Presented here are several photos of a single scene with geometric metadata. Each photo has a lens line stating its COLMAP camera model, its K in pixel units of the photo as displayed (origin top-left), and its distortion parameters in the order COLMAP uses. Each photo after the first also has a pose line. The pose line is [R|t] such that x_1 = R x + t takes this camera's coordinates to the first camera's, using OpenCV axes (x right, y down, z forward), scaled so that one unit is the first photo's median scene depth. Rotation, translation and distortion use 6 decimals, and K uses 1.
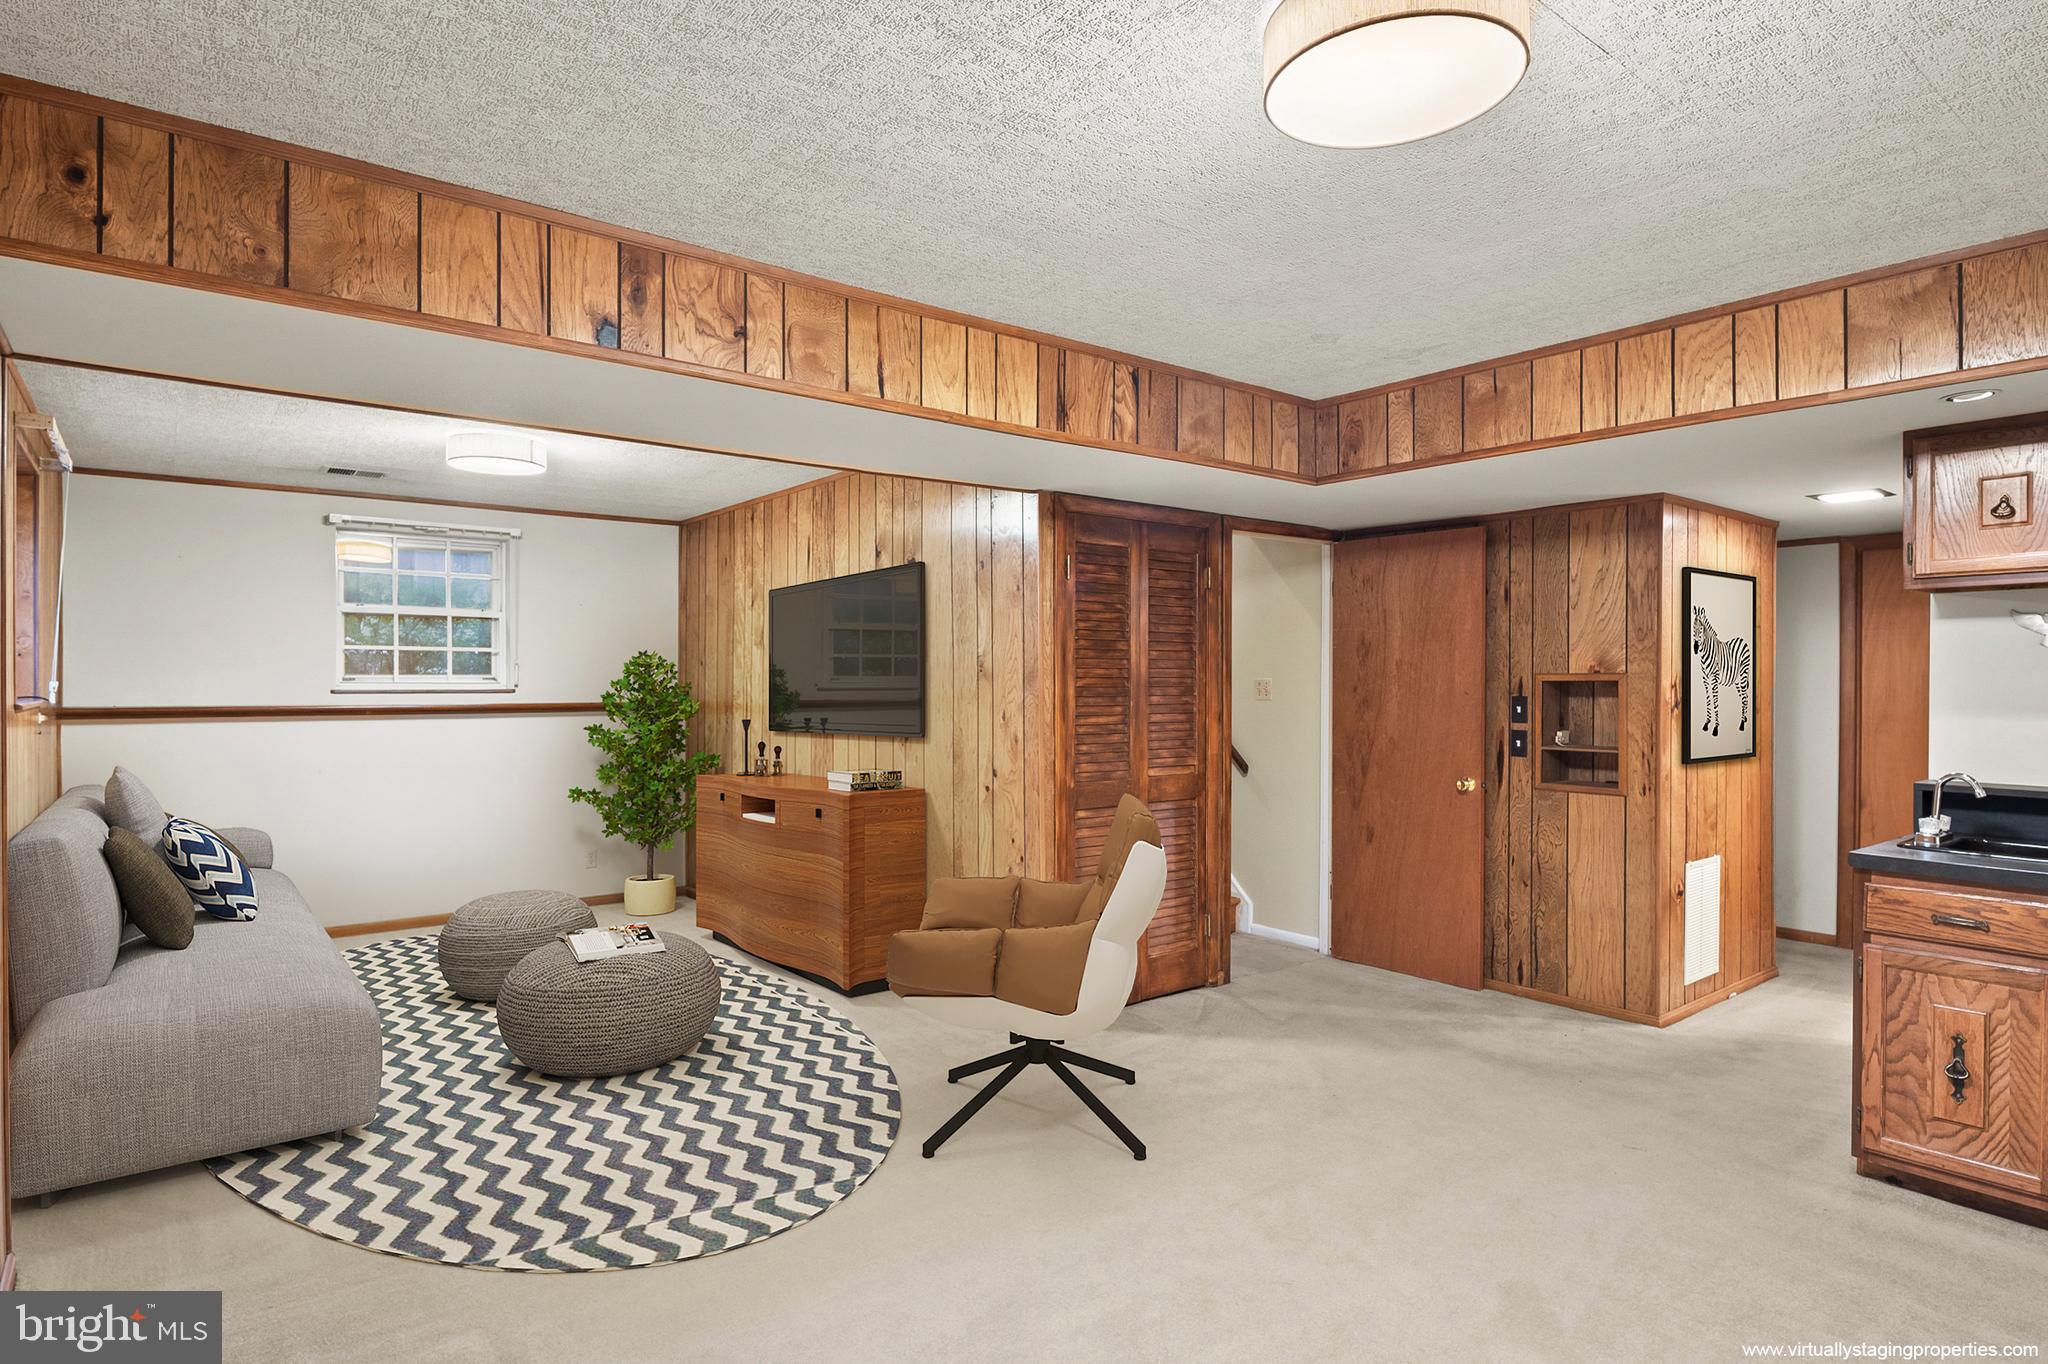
lens RADIAL K [[1109.6, 0, 1021.1], [0, 1109.6, 684.4], [0, 0, 1]] dist [-0.008475, -0.005588]
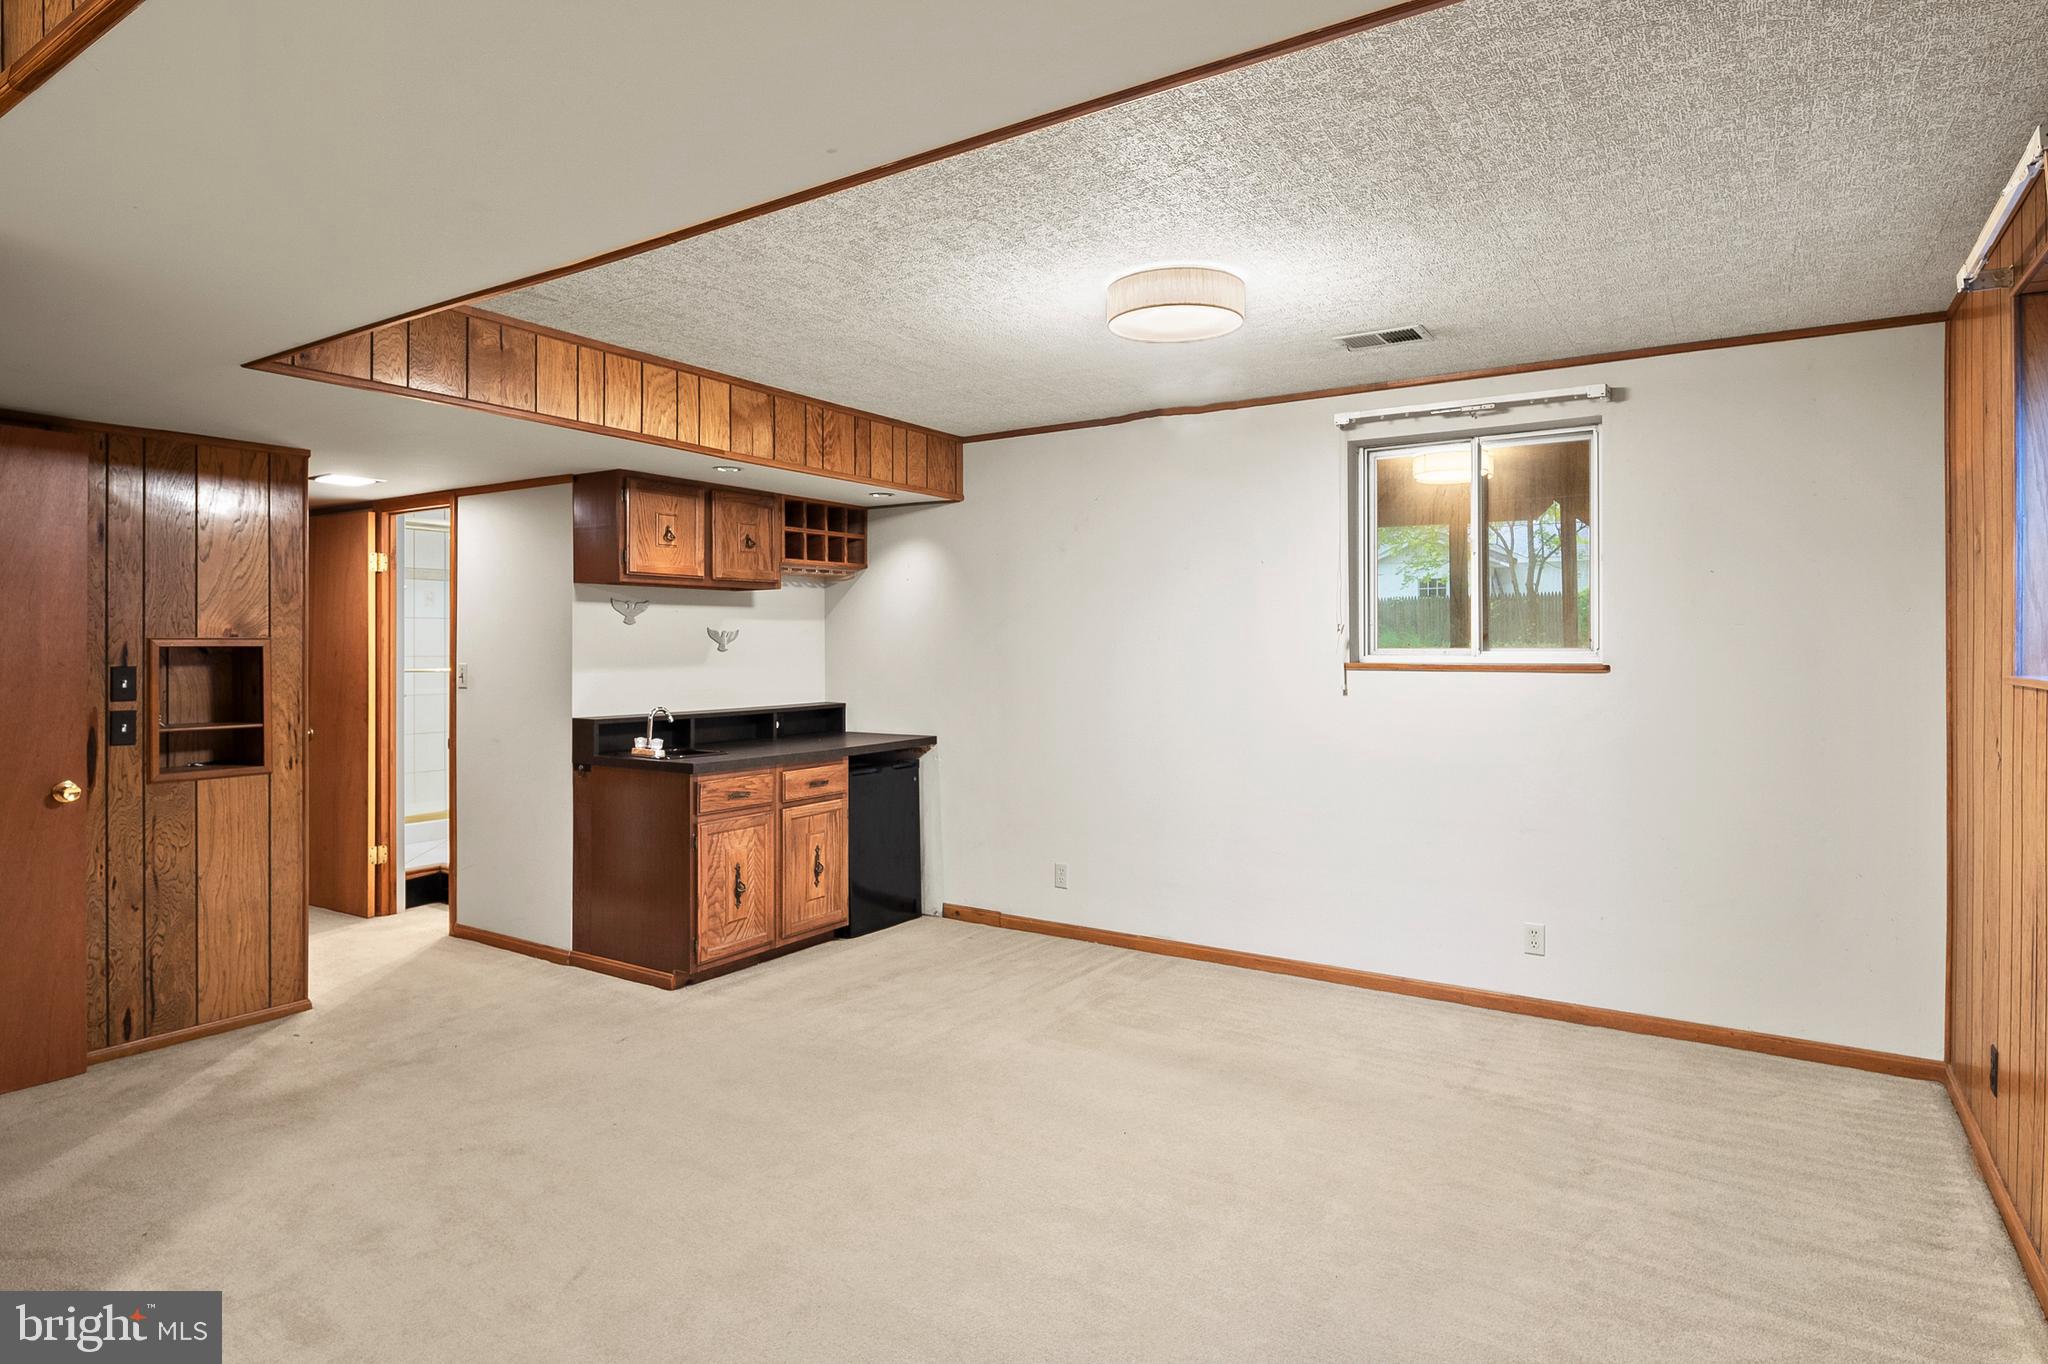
lens RADIAL K [[1109.6, 0, 1030.3], [0, 1109.6, 643.2], [0, 0, 1]] dist [-0.008475, -0.005588]
pose [[-0.330122, -0.000493, 0.943938, -0.487097], [0.004852, 0.999986, 0.002219, -0.004460], [-0.943926, 0.005312, -0.330115, 0.668510]]
